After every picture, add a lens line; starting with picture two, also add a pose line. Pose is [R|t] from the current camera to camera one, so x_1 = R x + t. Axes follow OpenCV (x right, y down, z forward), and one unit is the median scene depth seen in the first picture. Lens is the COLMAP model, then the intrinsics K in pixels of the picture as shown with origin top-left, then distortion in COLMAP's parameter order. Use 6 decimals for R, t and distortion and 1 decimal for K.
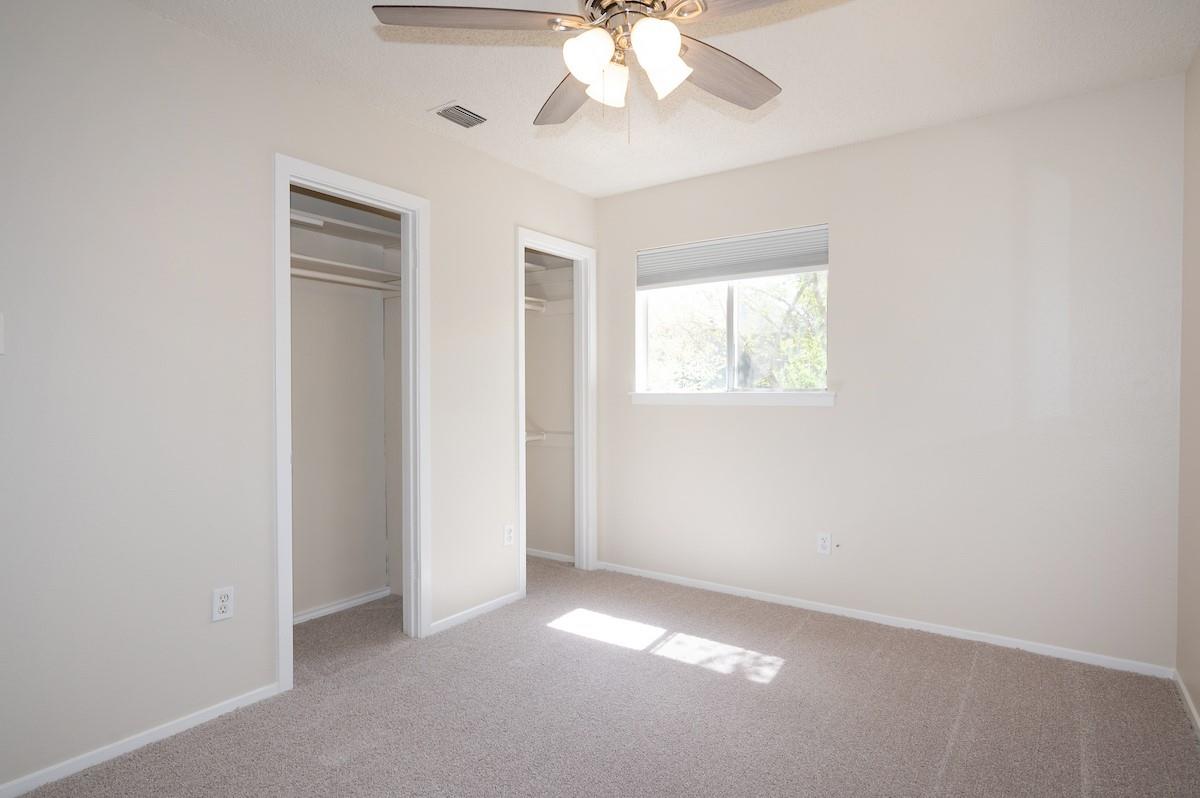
lens RADIAL K [[652.0, 0, 597.6], [0, 652.0, 395.1], [0, 0, 1]] dist [-0.003262, -0.000697]
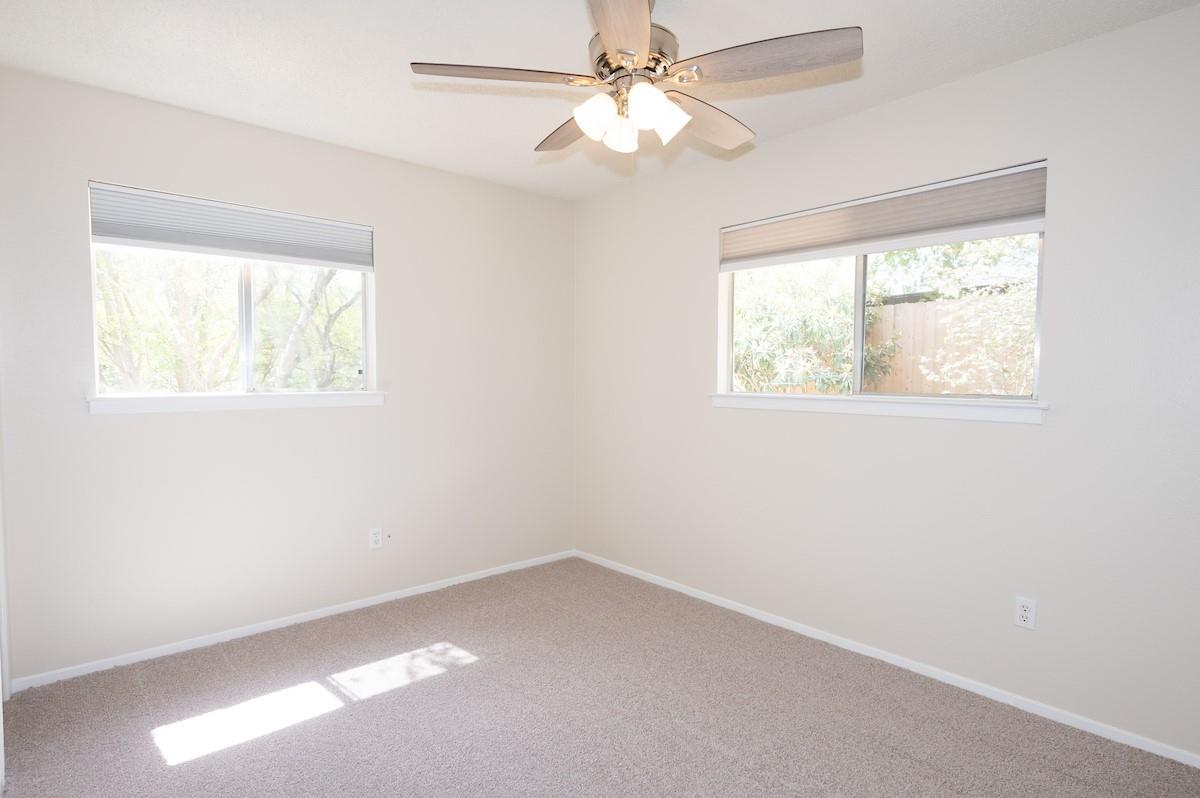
lens RADIAL K [[652.0, 0, 569.3], [0, 652.0, 411.9], [0, 0, 1]] dist [-0.003262, -0.000697]
pose [[0.213694, -0.043856, 0.975916, -0.611349], [0.015085, 0.999021, 0.041591, -0.011281], [-0.976784, 0.005834, 0.214147, 0.496734]]
